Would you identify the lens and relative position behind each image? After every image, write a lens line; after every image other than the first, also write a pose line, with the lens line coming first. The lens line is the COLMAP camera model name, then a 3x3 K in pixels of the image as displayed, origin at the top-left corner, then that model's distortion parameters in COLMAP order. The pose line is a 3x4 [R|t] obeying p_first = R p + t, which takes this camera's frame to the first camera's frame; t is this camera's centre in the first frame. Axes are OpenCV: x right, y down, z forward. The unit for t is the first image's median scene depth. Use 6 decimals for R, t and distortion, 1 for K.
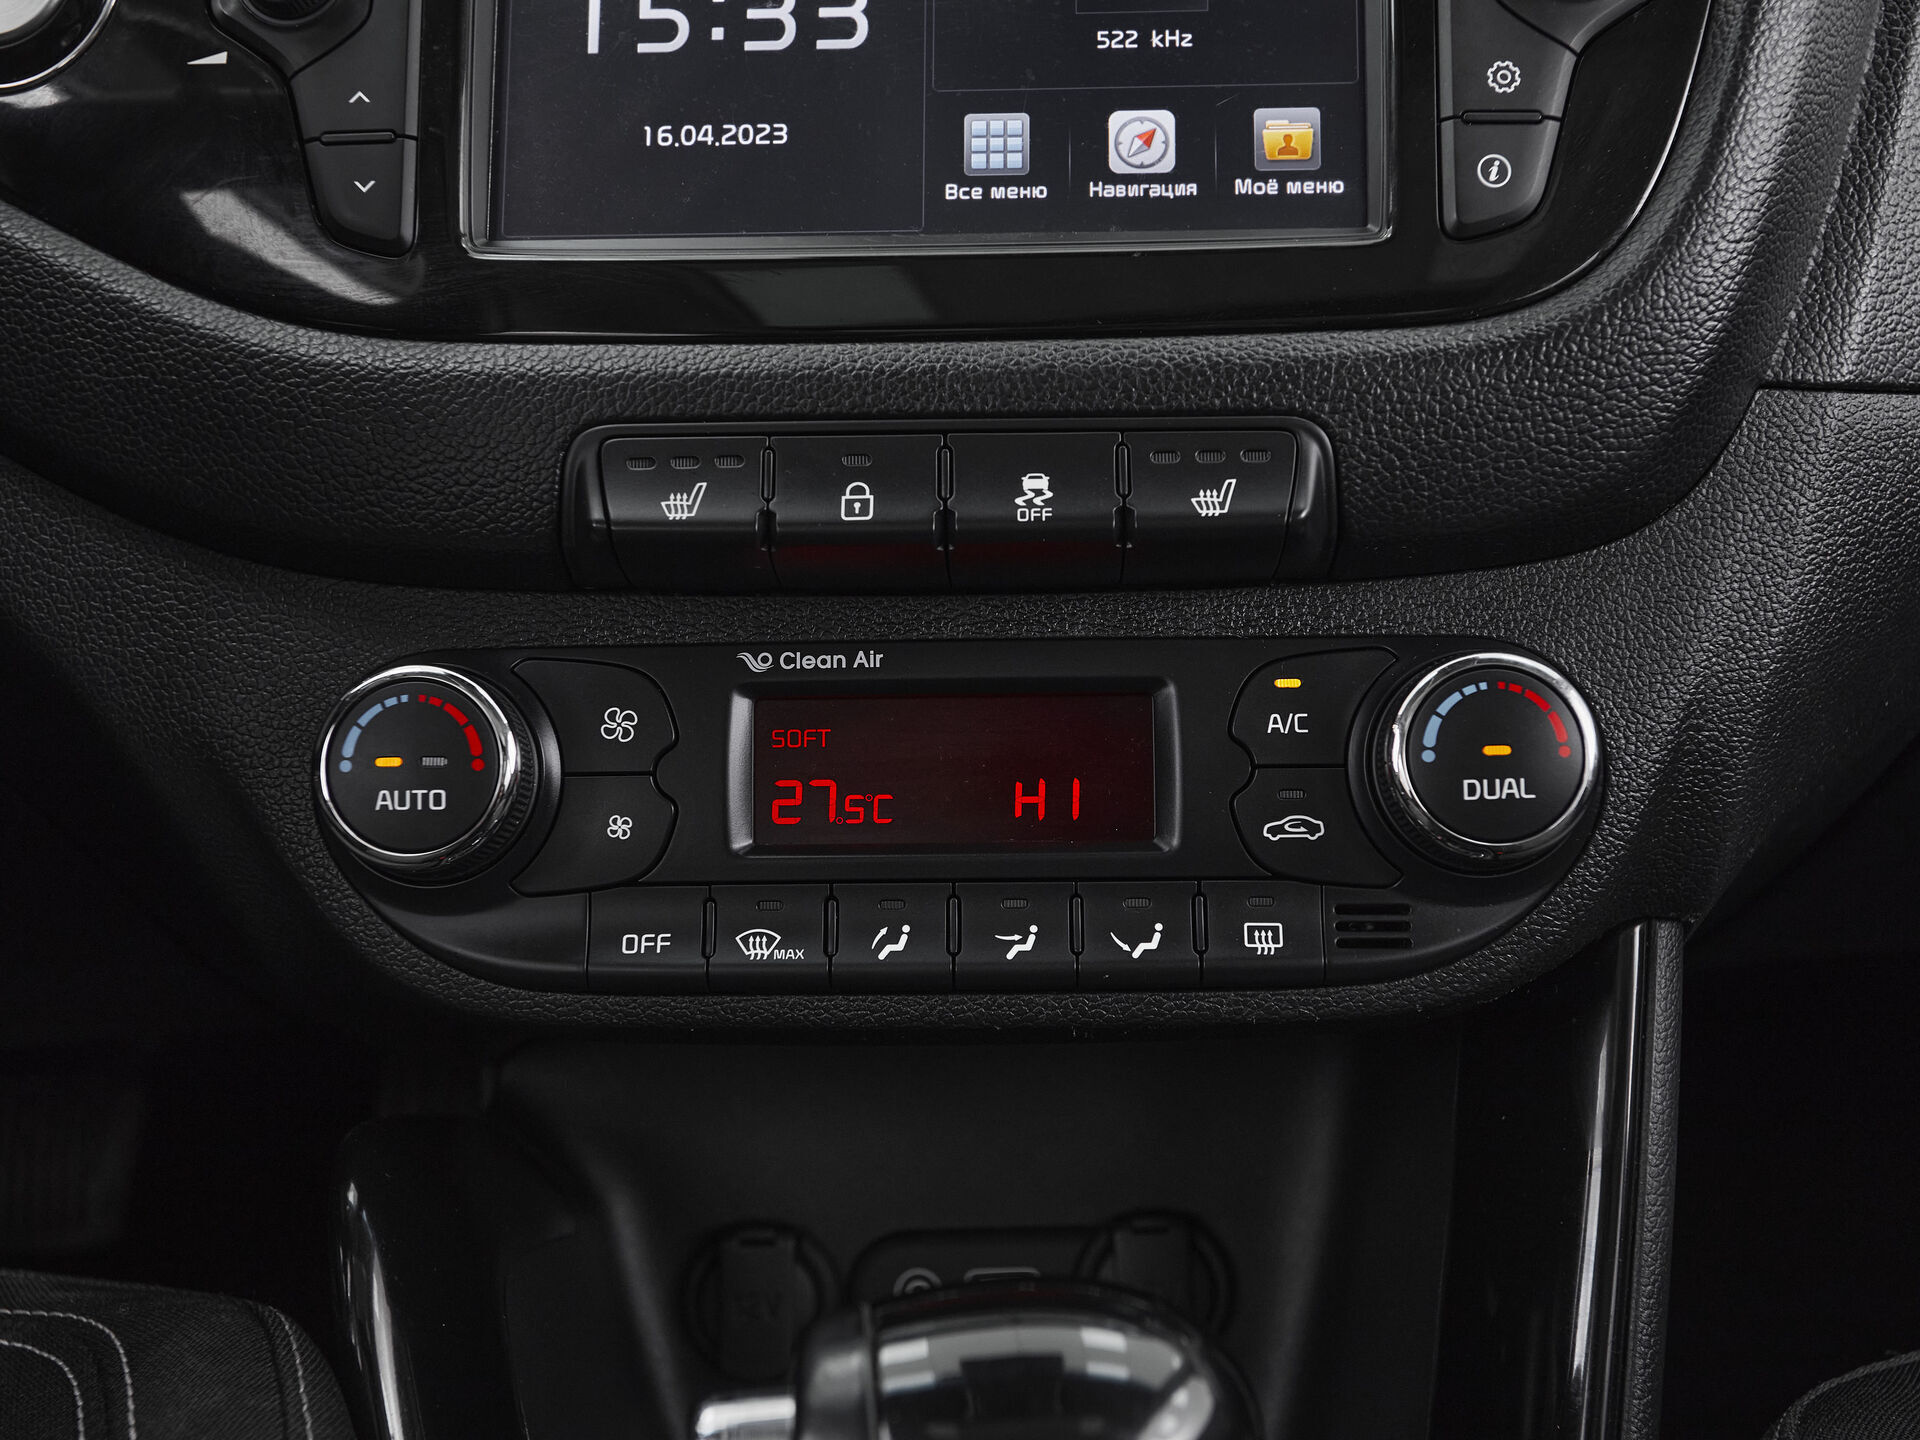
lens RADIAL K [[2411.6, 0, 968.6], [0, 2411.6, 710.4], [0, 0, 1]] dist [0.049129, 0.000000]
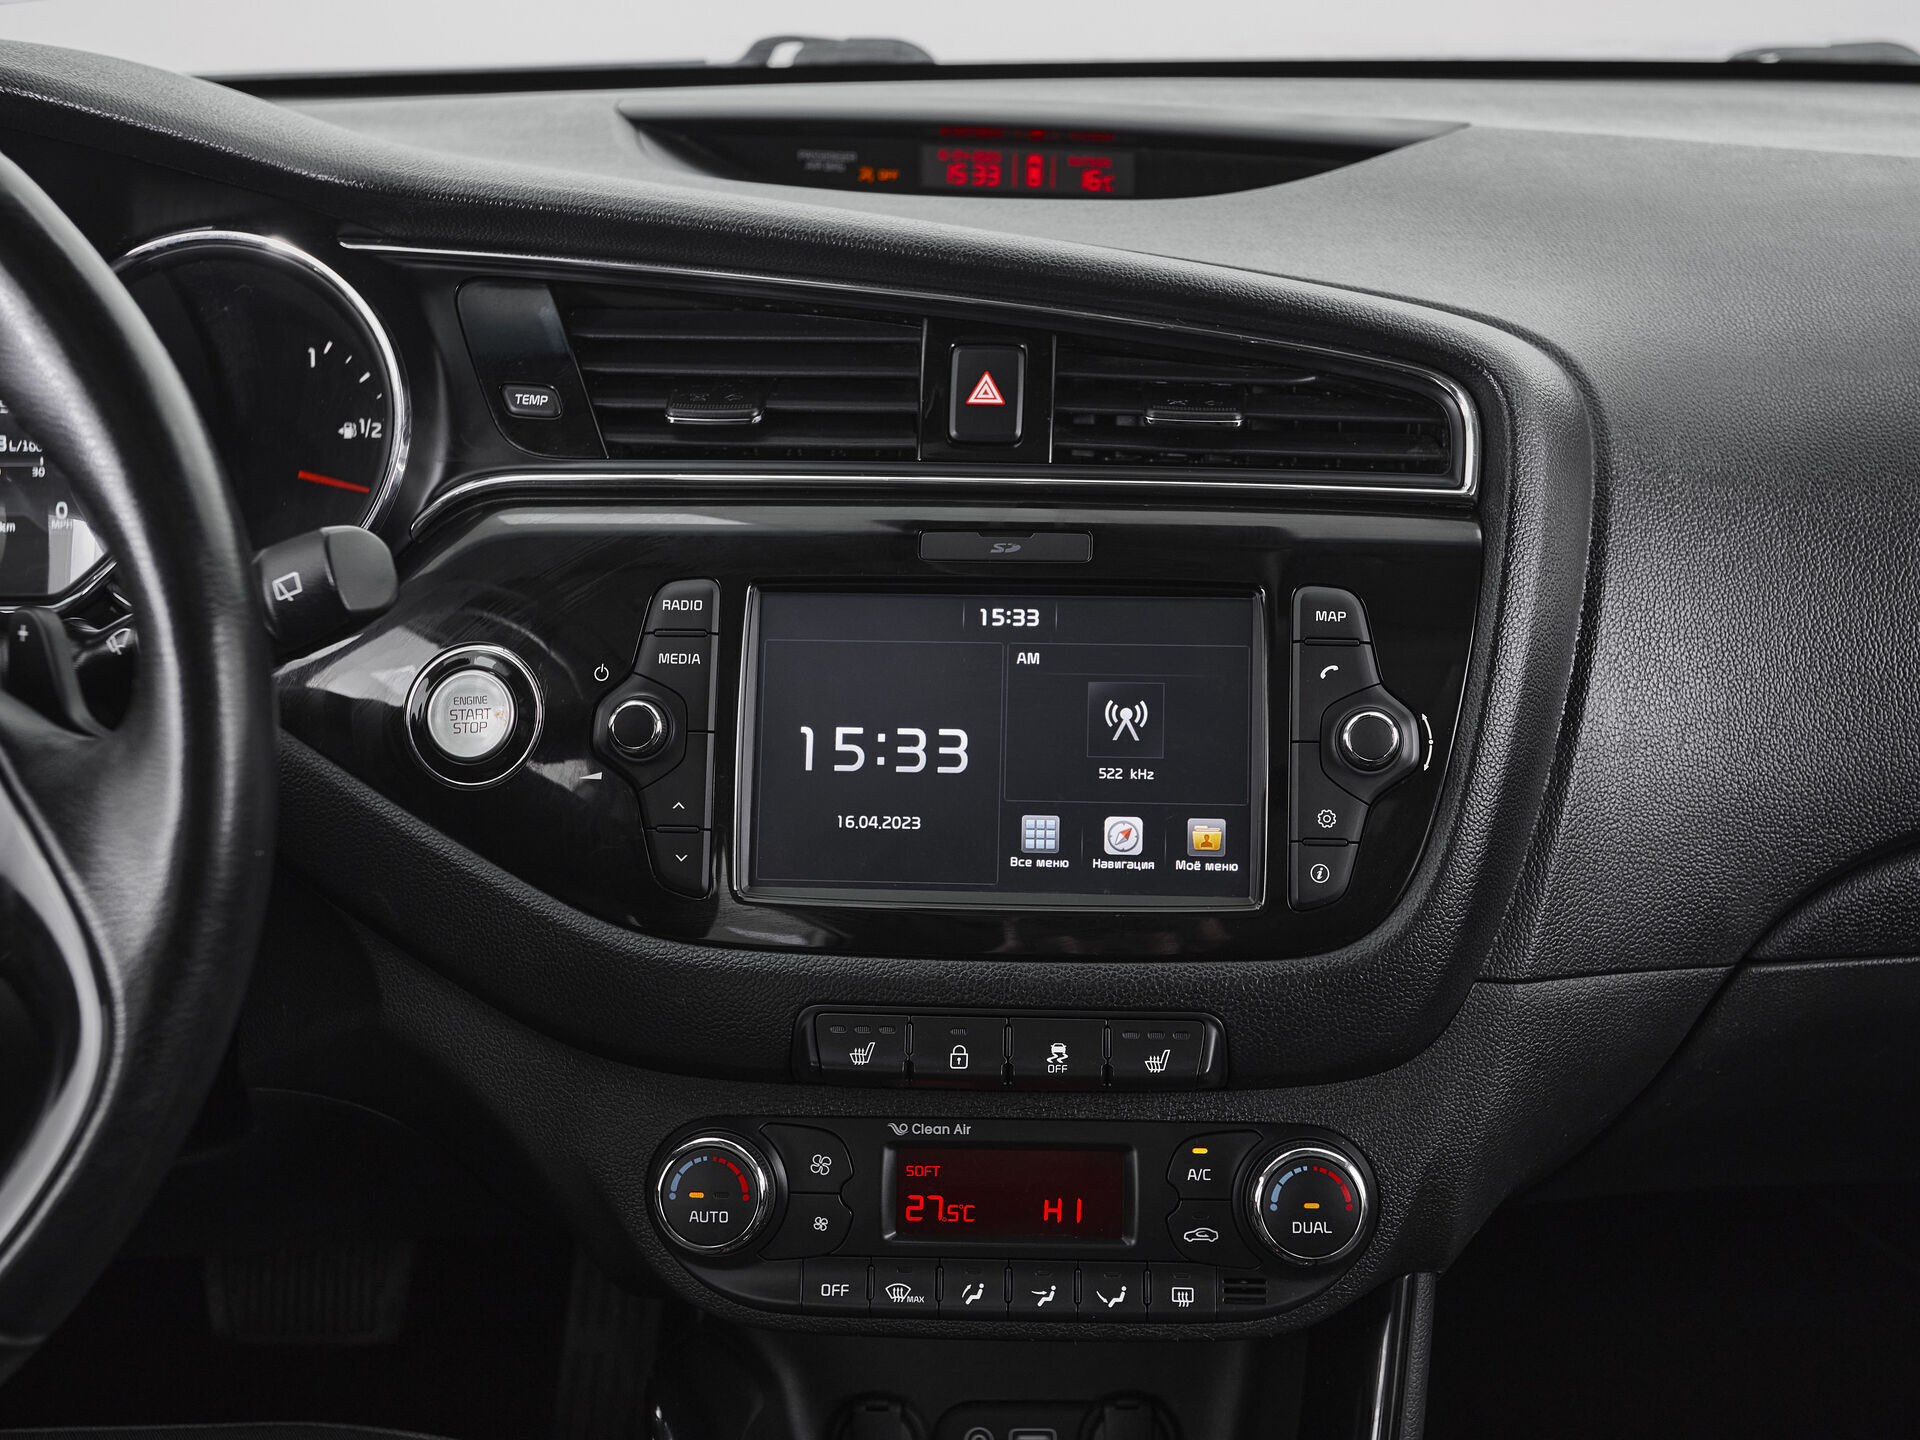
lens RADIAL K [[2411.6, 0, 967.4], [0, 2411.6, 738.9], [0, 0, 1]] dist [0.049129, 0.000000]
pose [[0.999725, 0.016774, -0.016406, -0.013659], [-0.016071, 0.998984, 0.042096, -0.378676], [0.017095, -0.041820, 0.998979, -0.744636]]
